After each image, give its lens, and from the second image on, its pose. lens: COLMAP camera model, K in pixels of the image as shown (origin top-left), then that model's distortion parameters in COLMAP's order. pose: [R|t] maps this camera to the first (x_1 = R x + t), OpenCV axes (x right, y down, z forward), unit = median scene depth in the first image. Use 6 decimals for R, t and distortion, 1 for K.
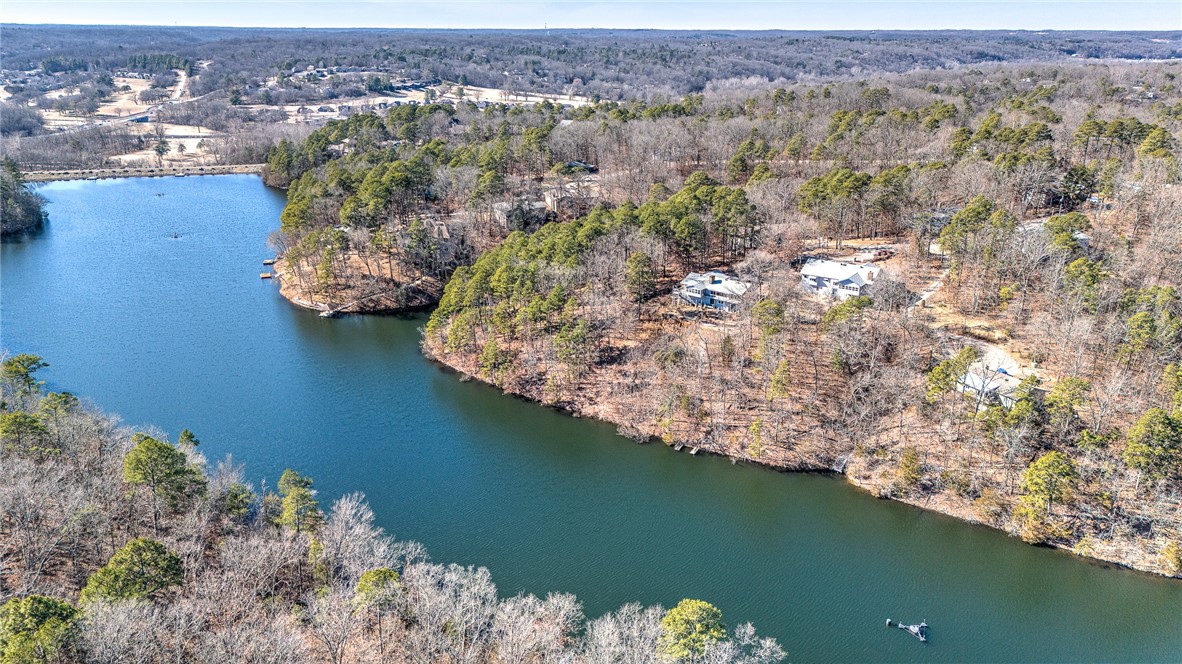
lens RADIAL K [[868.3, 0, 591.0], [0, 868.3, 332.0], [0, 0, 1]] dist [0.134000, -0.192118]
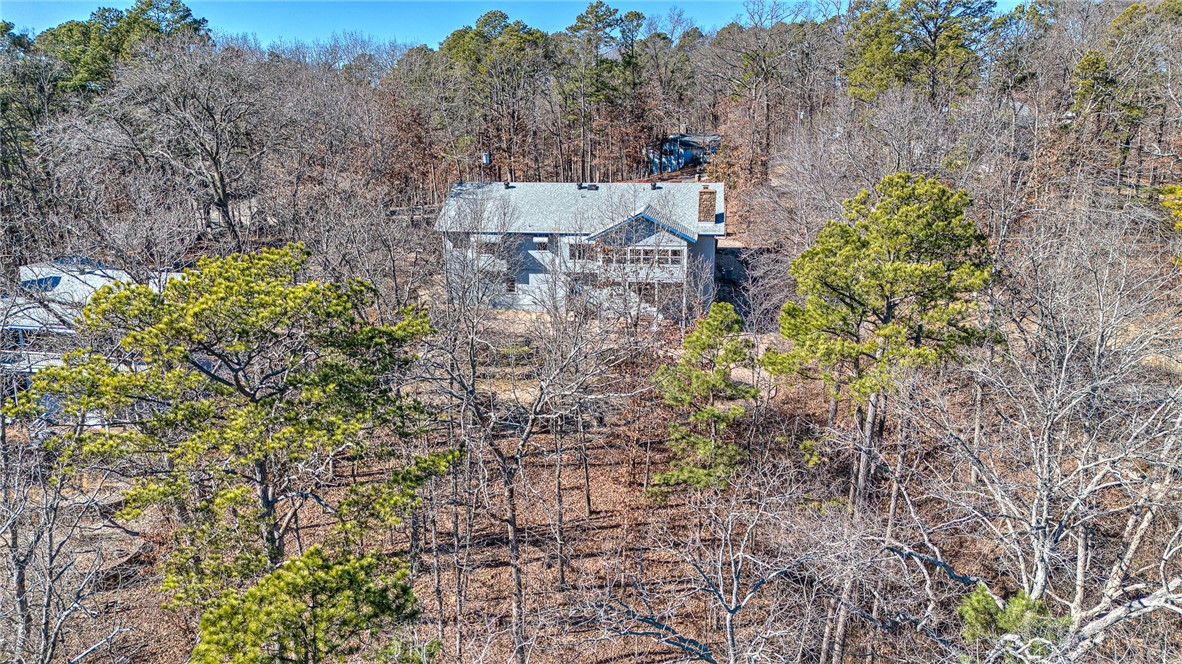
lens RADIAL K [[868.3, 0, 591.0], [0, 868.3, 332.0], [0, 0, 1]] dist [0.134000, -0.192118]
pose [[0.888516, -0.103682, 0.446979, 0.171439], [0.155926, 0.984391, -0.081613, -0.011878], [-0.431540, 0.142210, 0.890814, 0.797411]]
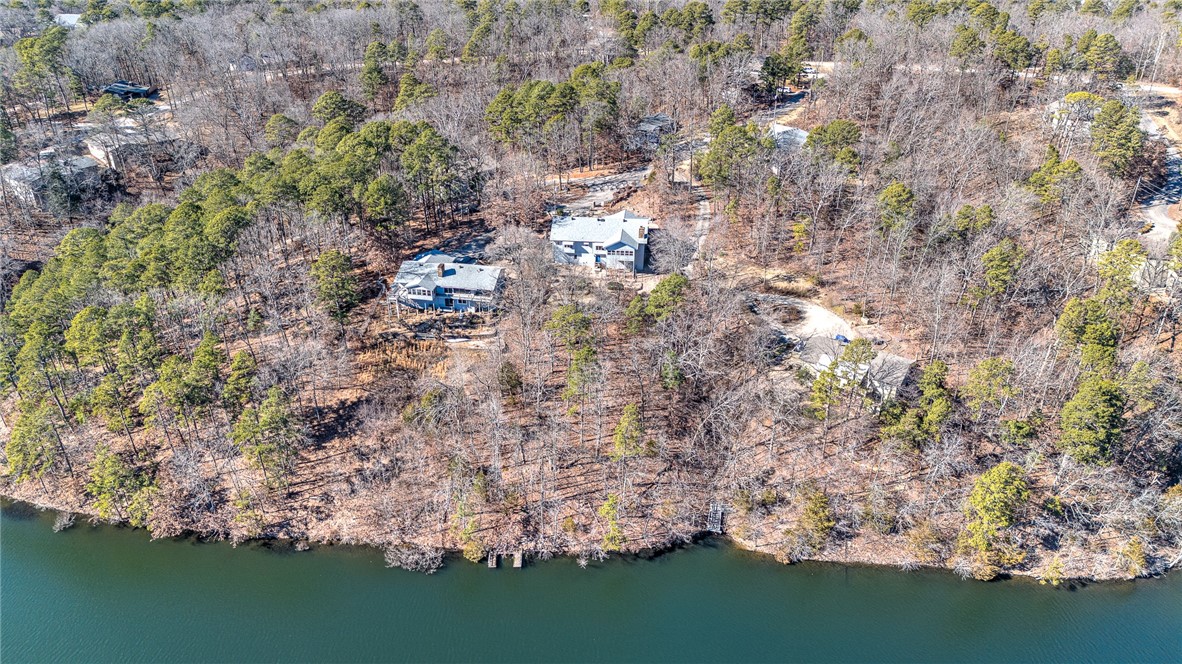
lens RADIAL K [[868.3, 0, 591.0], [0, 868.3, 332.0], [0, 0, 1]] dist [0.134000, -0.192118]
pose [[0.871965, -0.217210, 0.438745, -0.073651], [0.157560, 0.973014, 0.168576, -0.114386], [-0.463522, -0.077864, 0.882658, 0.344372]]
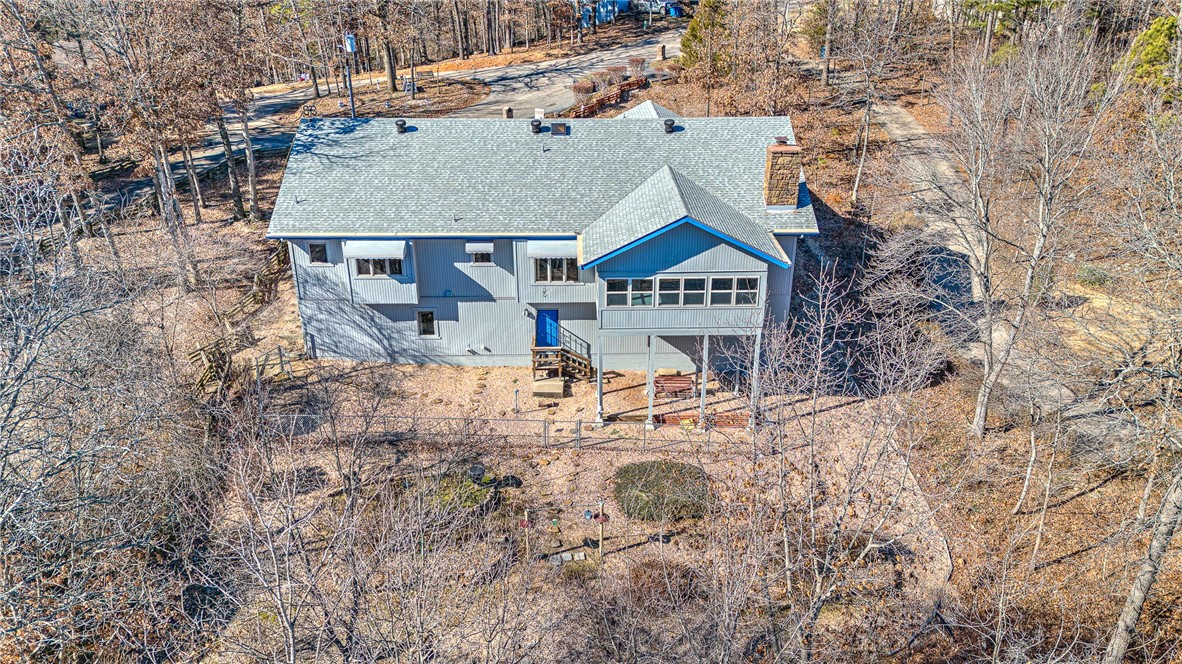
lens RADIAL K [[868.3, 0, 591.0], [0, 868.3, 332.0], [0, 0, 1]] dist [0.134000, -0.192118]
pose [[0.813350, -0.240013, 0.529958, 0.213886], [0.194589, 0.970701, 0.140976, -0.064849], [-0.548267, -0.011539, 0.836224, 0.903468]]
